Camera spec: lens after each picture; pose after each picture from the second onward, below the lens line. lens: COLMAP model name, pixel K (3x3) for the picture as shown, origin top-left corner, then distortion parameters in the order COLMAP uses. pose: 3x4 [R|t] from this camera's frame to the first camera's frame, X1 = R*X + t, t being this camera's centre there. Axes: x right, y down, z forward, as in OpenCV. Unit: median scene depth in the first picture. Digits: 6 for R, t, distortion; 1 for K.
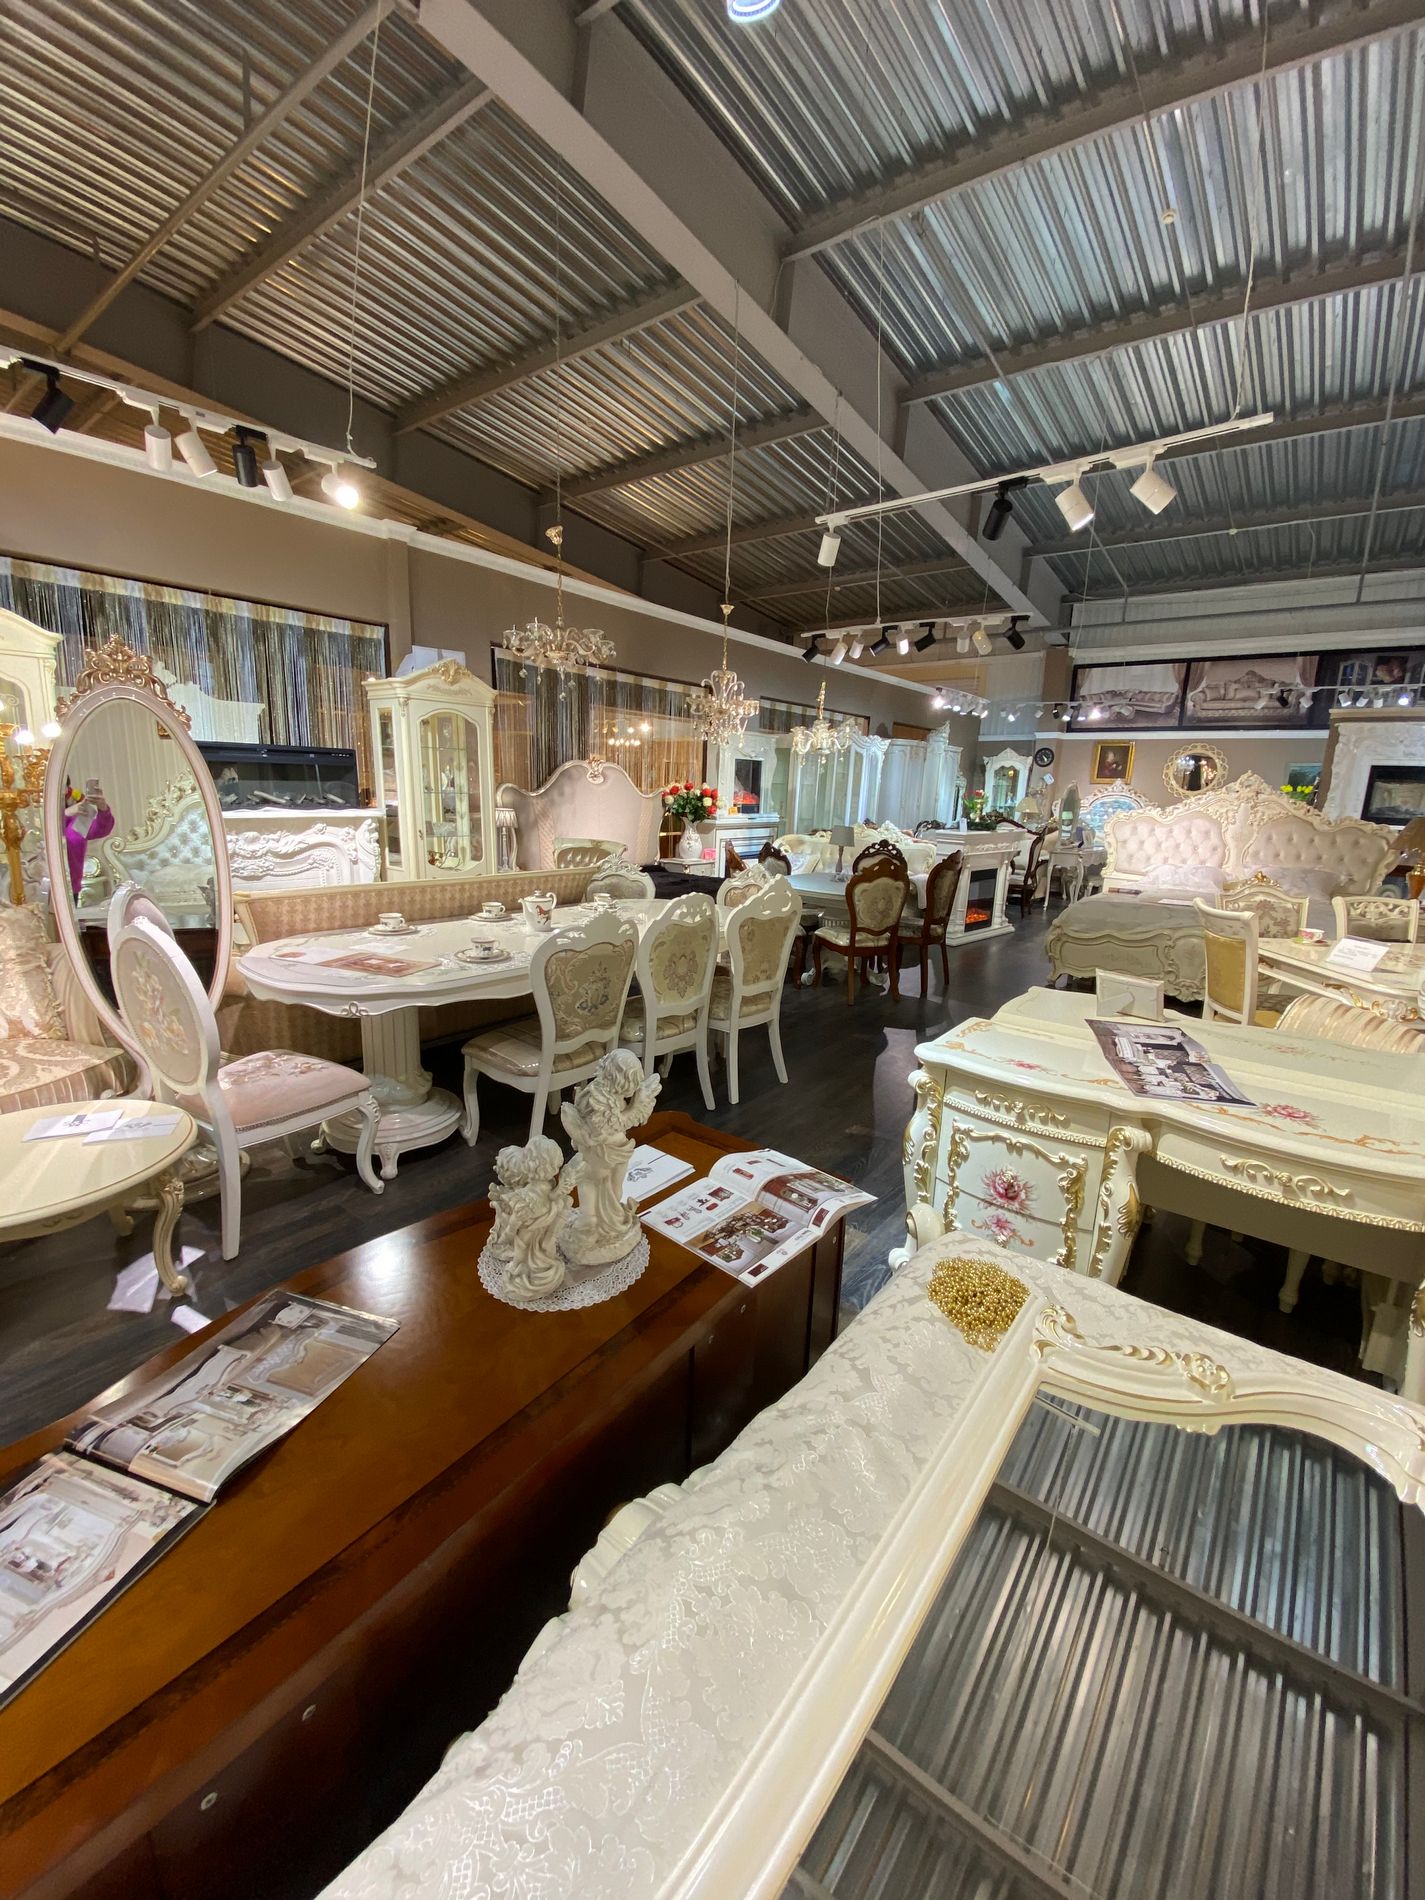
lens RADIAL K [[769.6, 0, 704.9], [0, 769.6, 961.0], [0, 0, 1]] dist [0.003714, -0.007153]
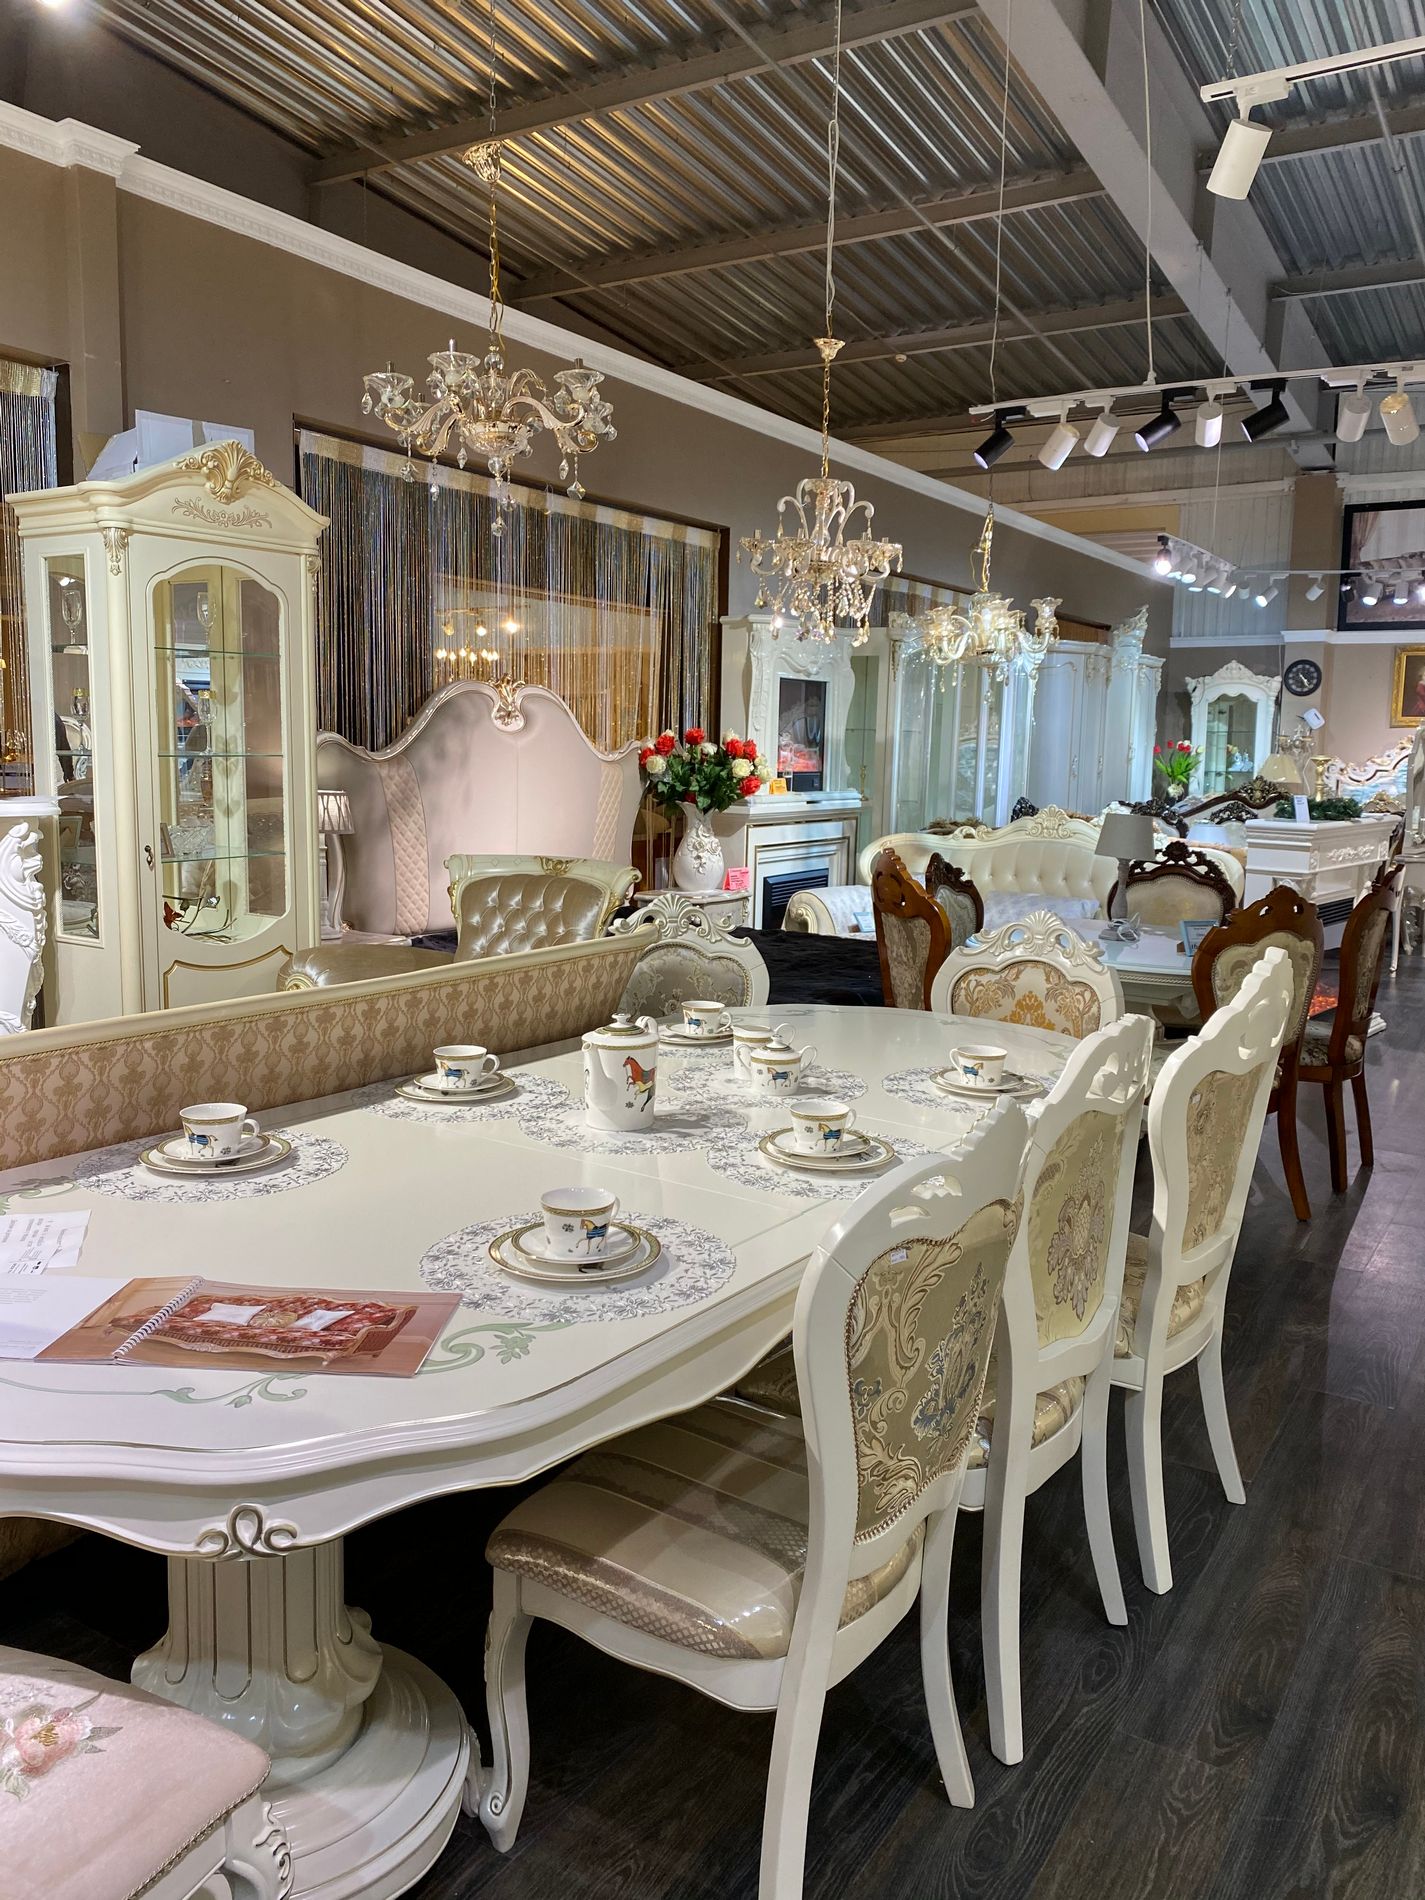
lens RADIAL K [[1456.2, 0, 711.1], [0, 1456.2, 940.8], [0, 0, 1]] dist [0.021240, -0.024580]
pose [[0.994497, -0.026918, 0.101252, -0.153826], [0.035769, 0.995597, -0.086644, -0.042092], [-0.098474, 0.089789, 0.991081, 0.206275]]
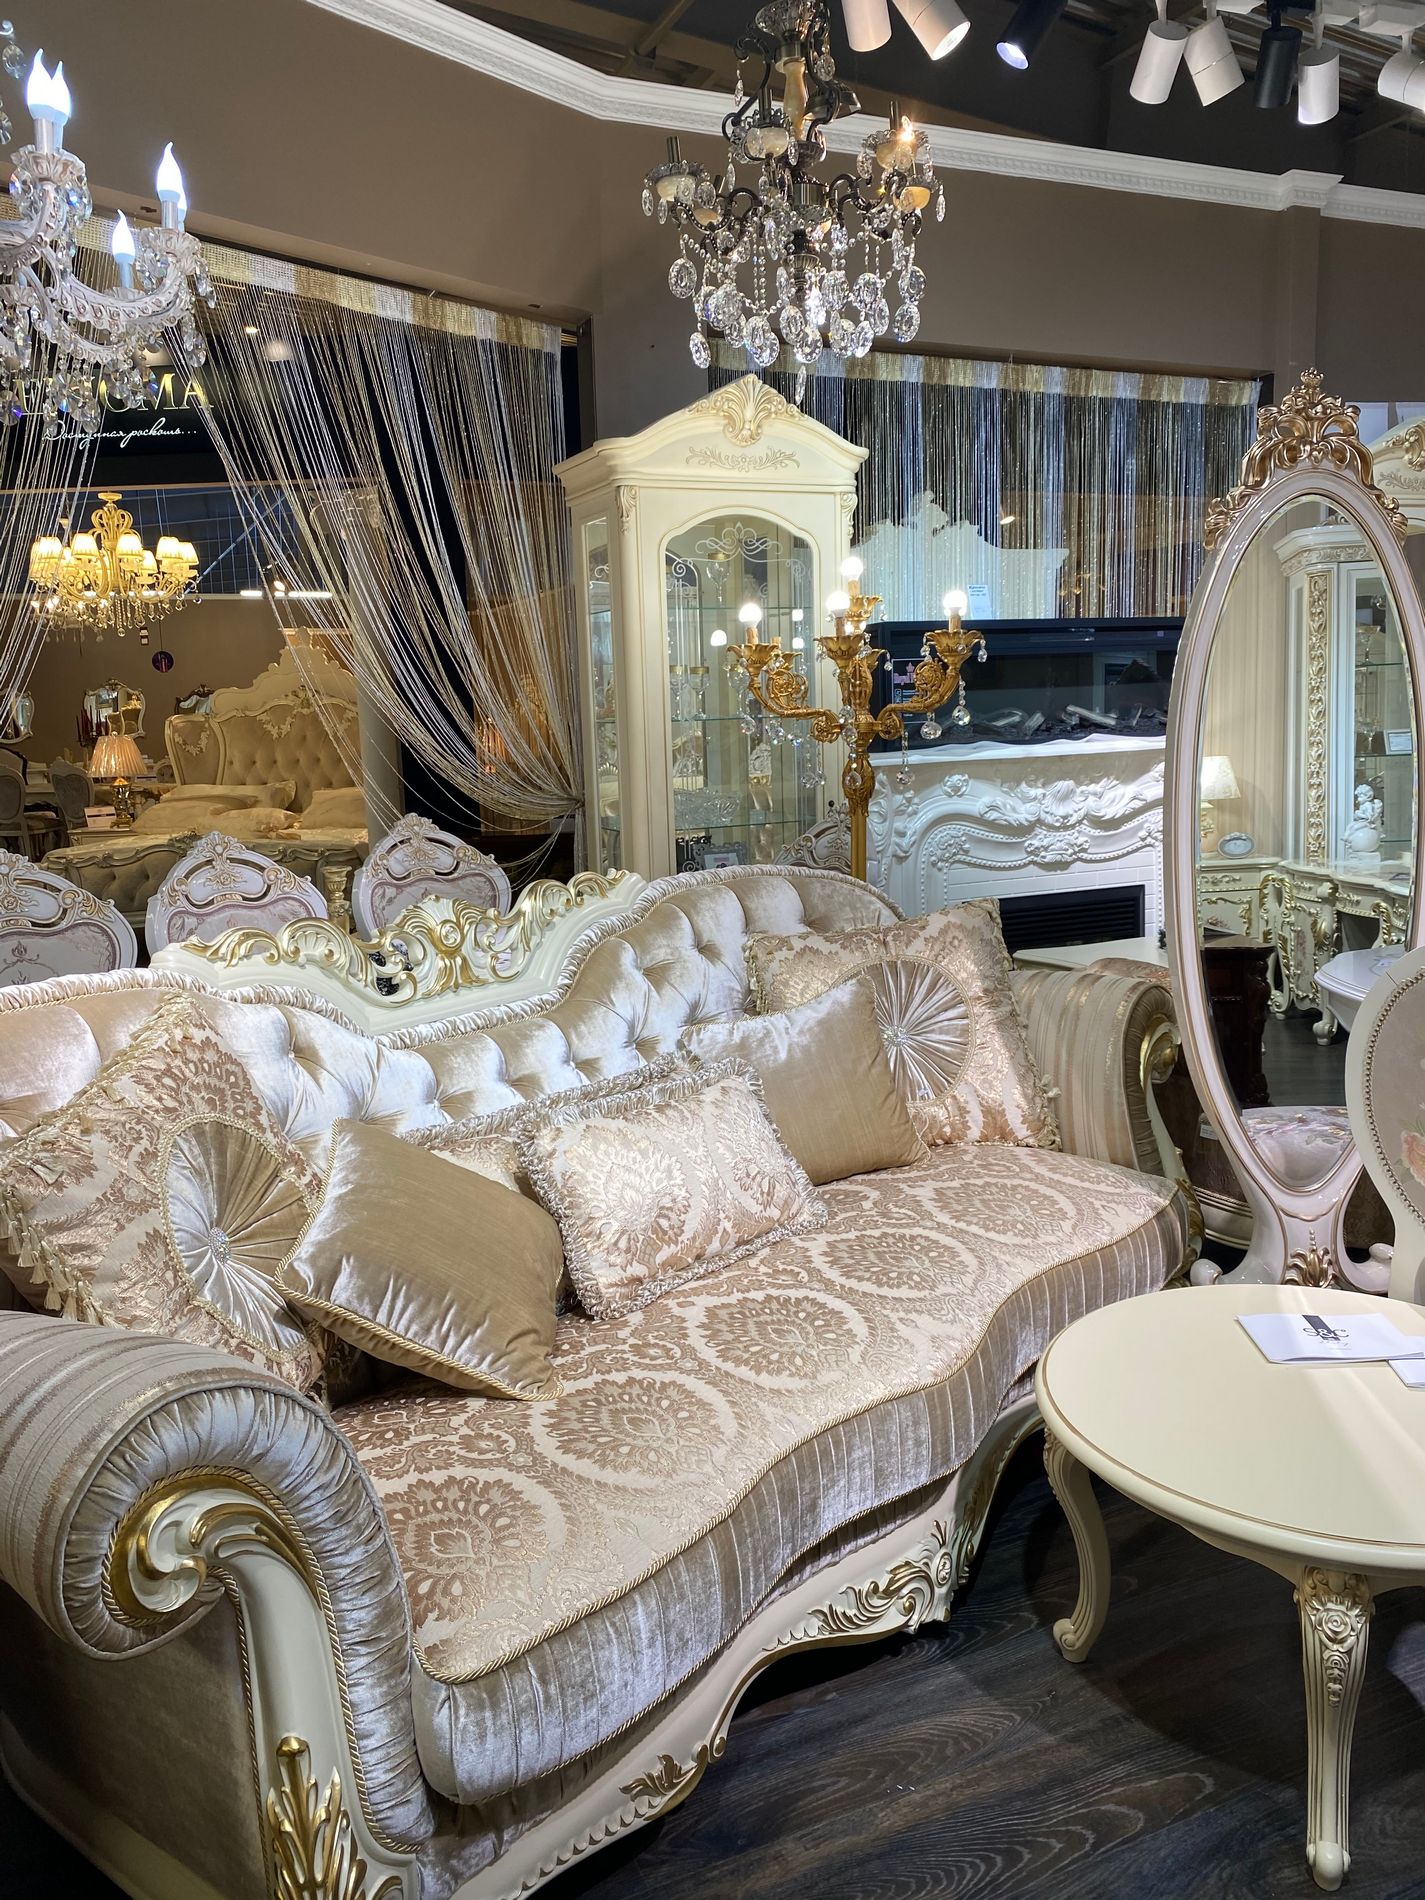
lens RADIAL K [[1456.2, 0, 711.0], [0, 1456.2, 966.0], [0, 0, 1]] dist [0.021240, -0.024580]
pose [[0.888343, 0.018356, -0.458814, -0.297064], [-0.041500, 0.998321, -0.040411, 0.012930], [0.457302, 0.054939, 0.887613, -0.015362]]
